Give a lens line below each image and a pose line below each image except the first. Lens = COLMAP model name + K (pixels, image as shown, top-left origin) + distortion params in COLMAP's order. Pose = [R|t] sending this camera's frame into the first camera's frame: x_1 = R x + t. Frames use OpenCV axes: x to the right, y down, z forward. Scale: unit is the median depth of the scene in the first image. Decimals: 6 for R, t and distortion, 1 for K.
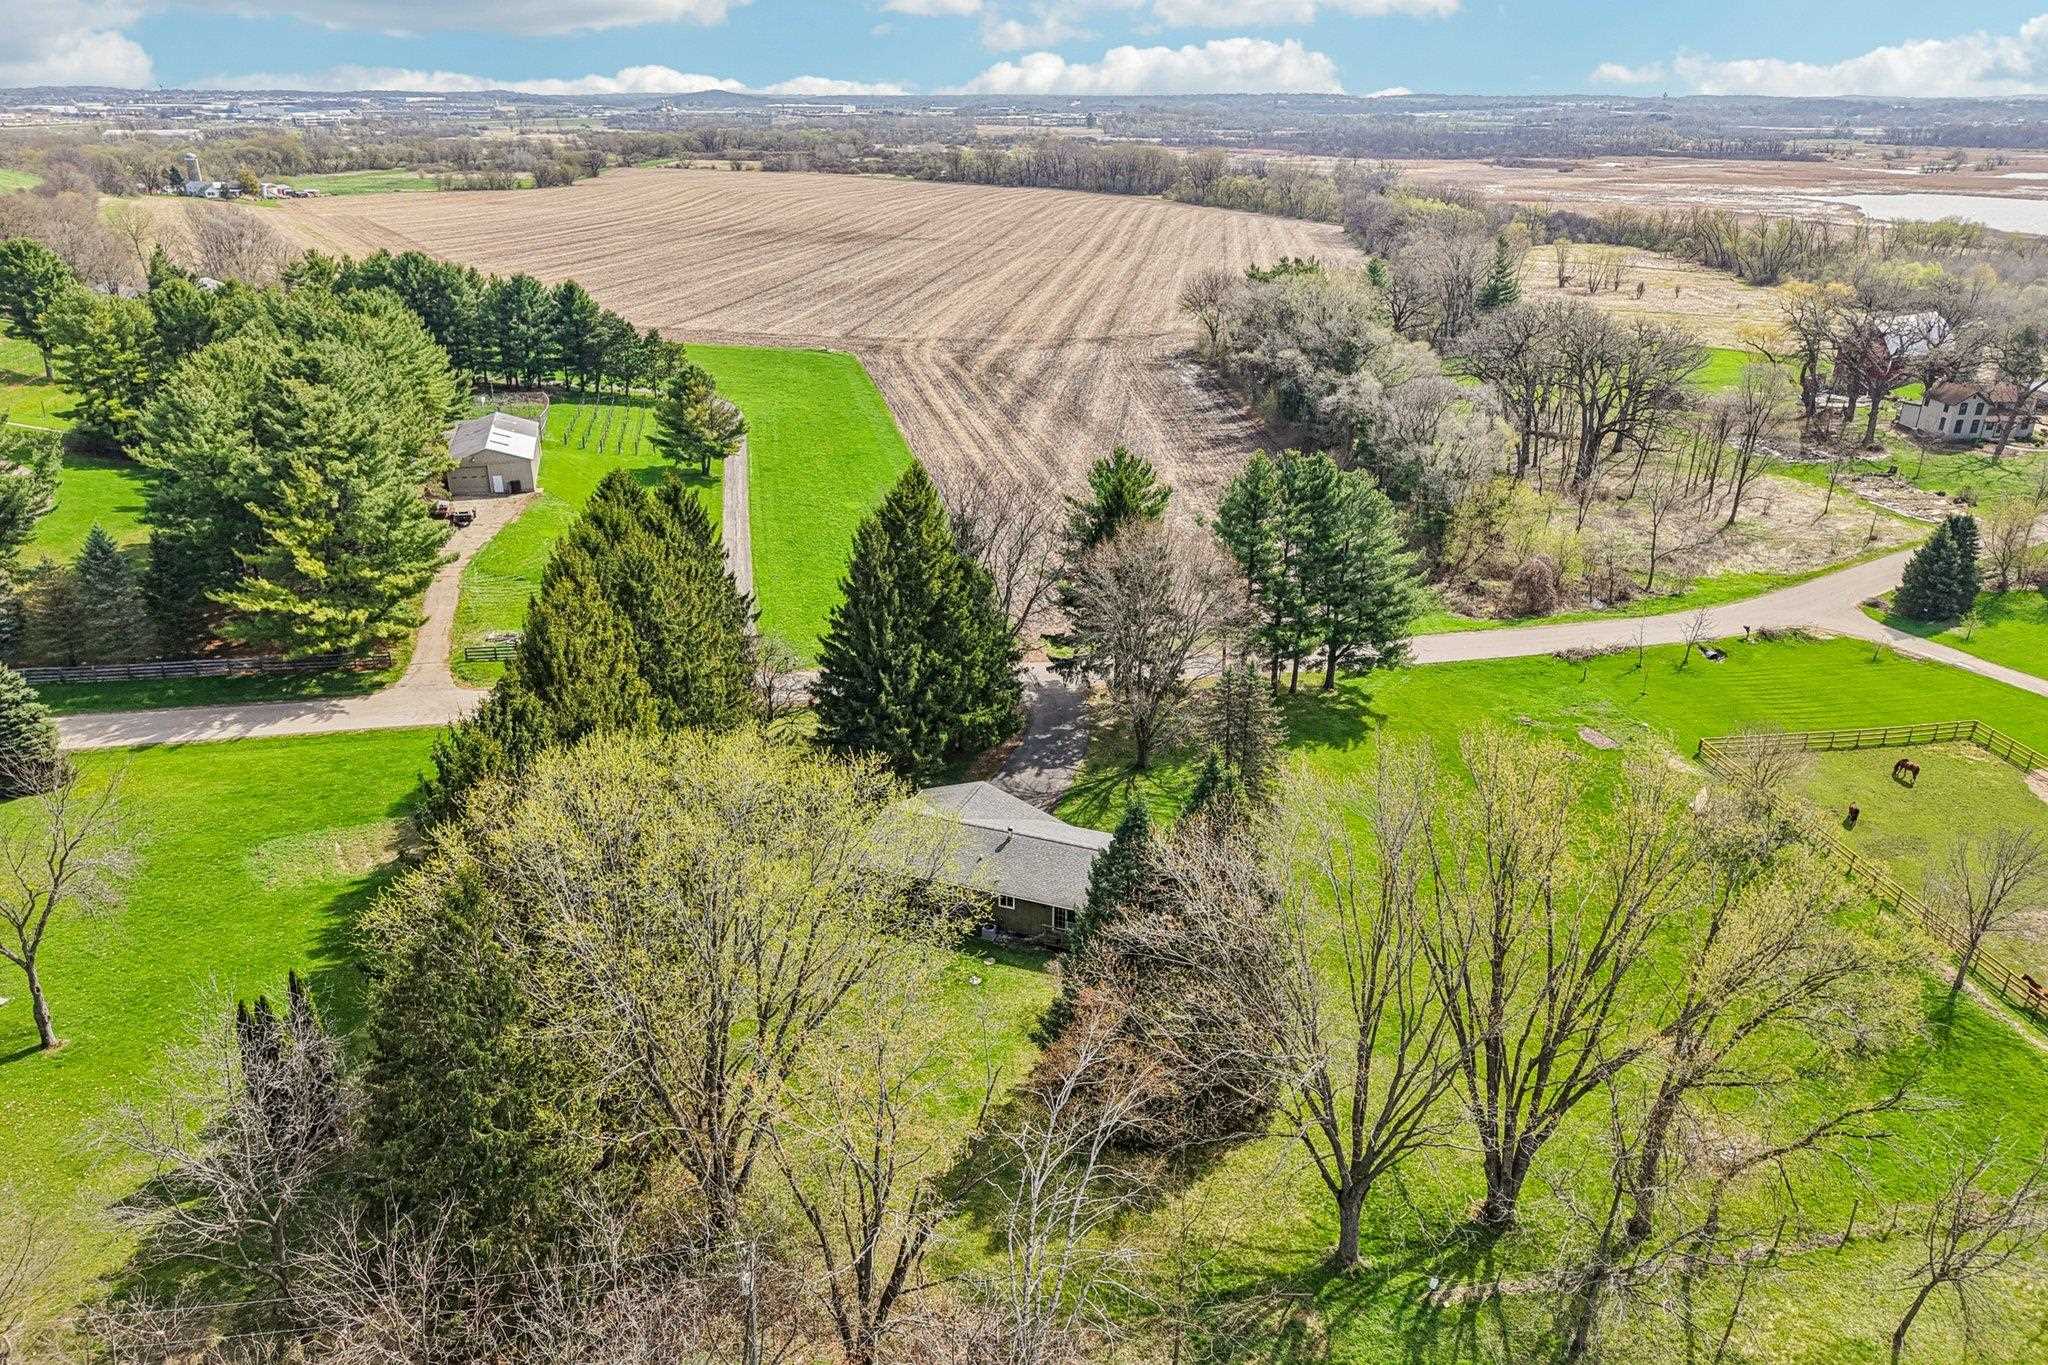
lens RADIAL K [[1434.7, 0, 1028.7], [0, 1434.7, 676.6], [0, 0, 1]] dist [-0.001262, -0.002284]
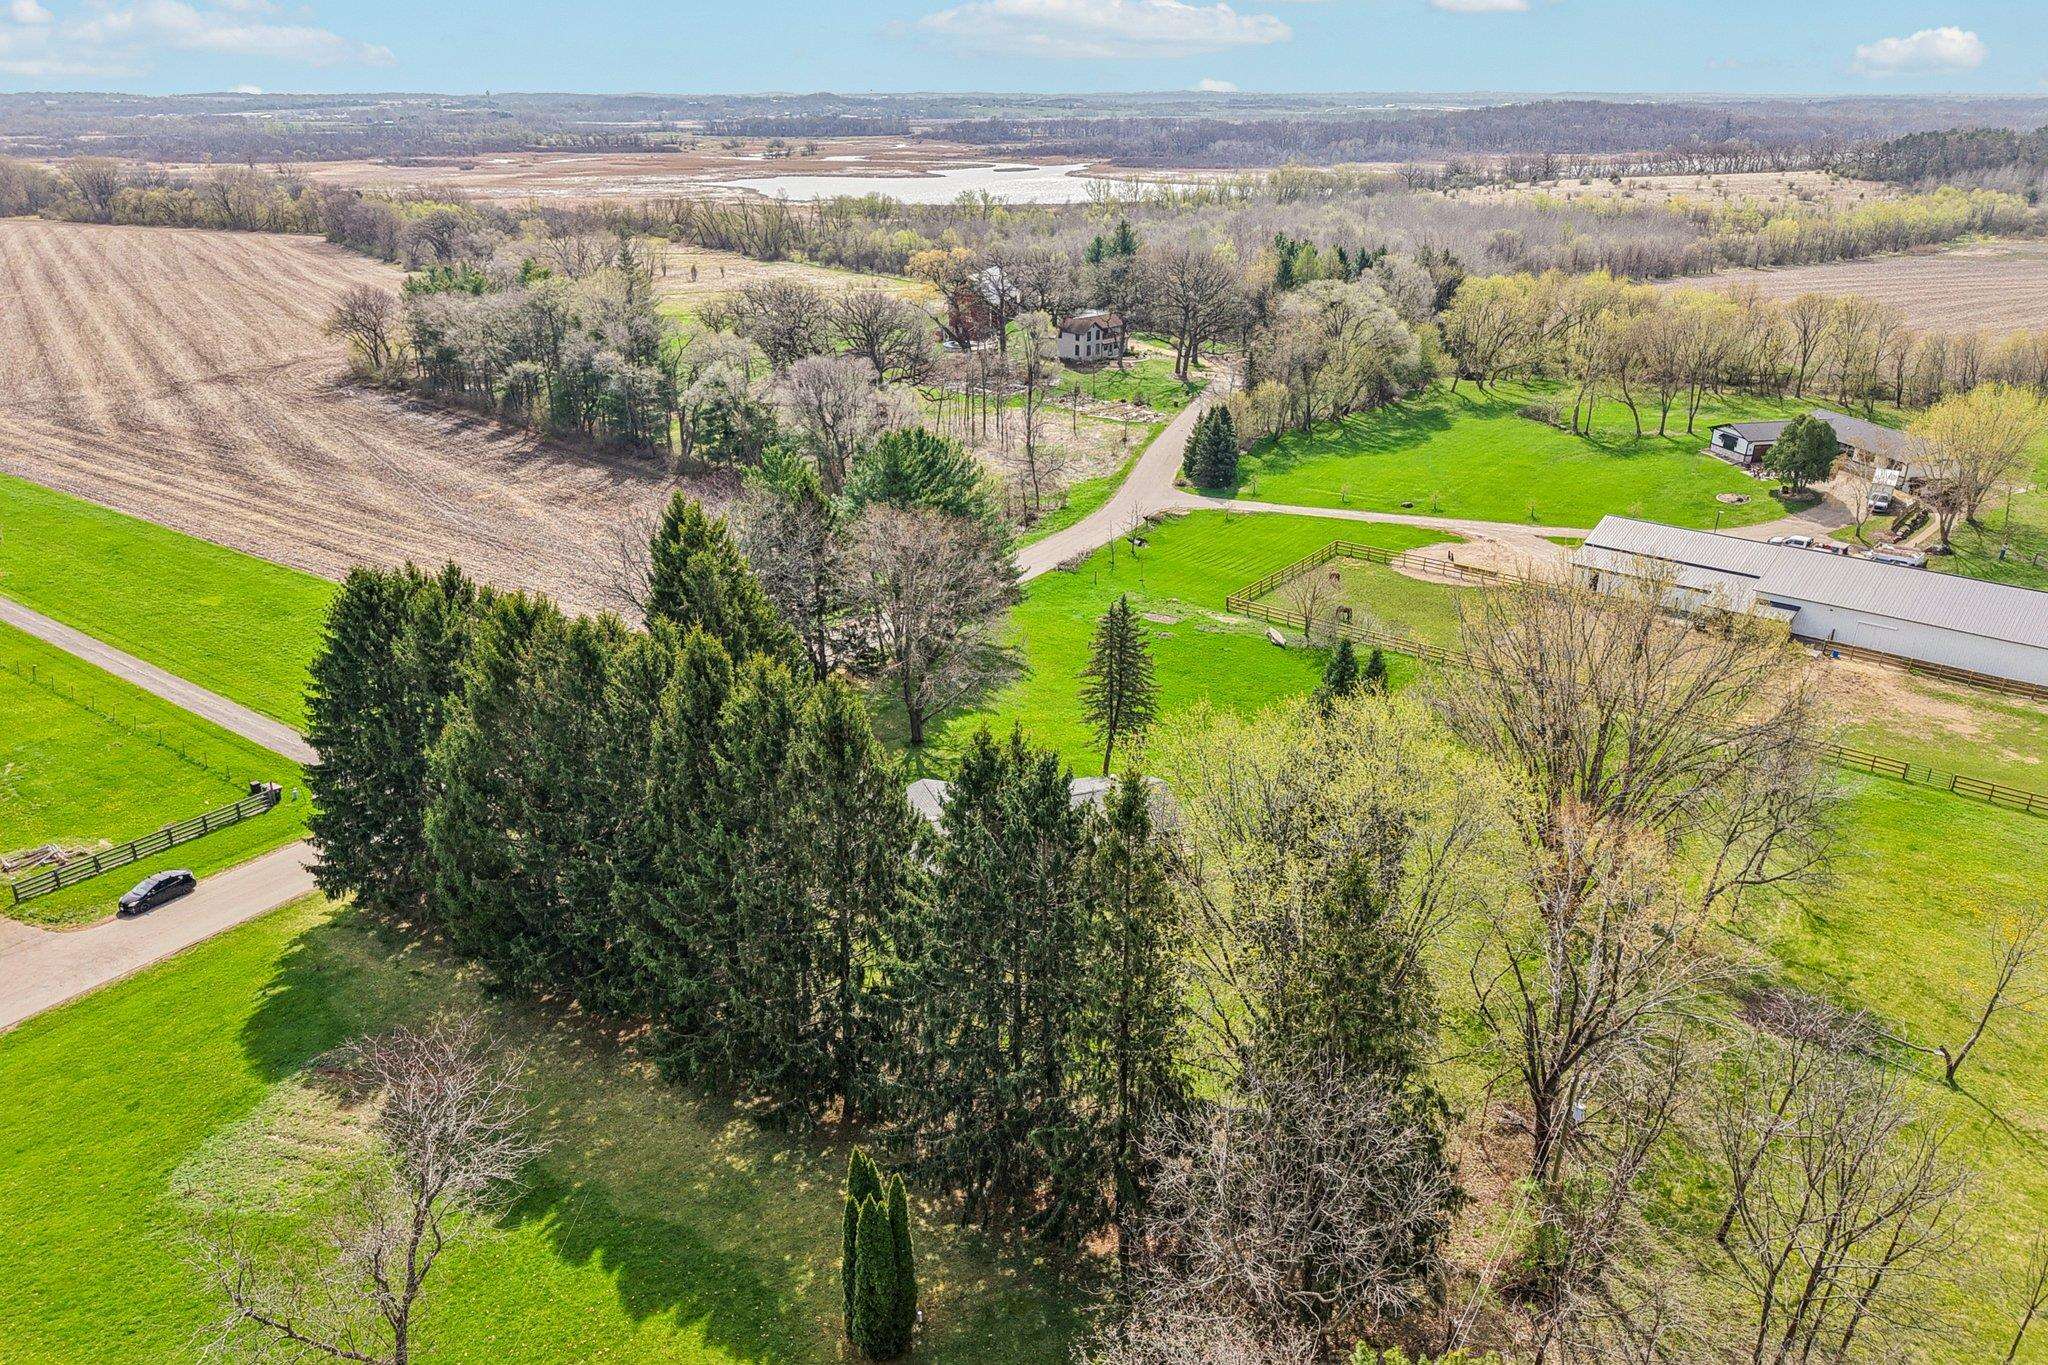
lens RADIAL K [[1434.7, 0, 1028.7], [0, 1434.7, 676.6], [0, 0, 1]] dist [-0.001262, -0.002284]
pose [[0.715109, -0.264344, 0.647102, -0.102608], [0.263227, 0.959428, 0.101040, -0.012903], [-0.647557, 0.098080, 0.755679, 0.030544]]
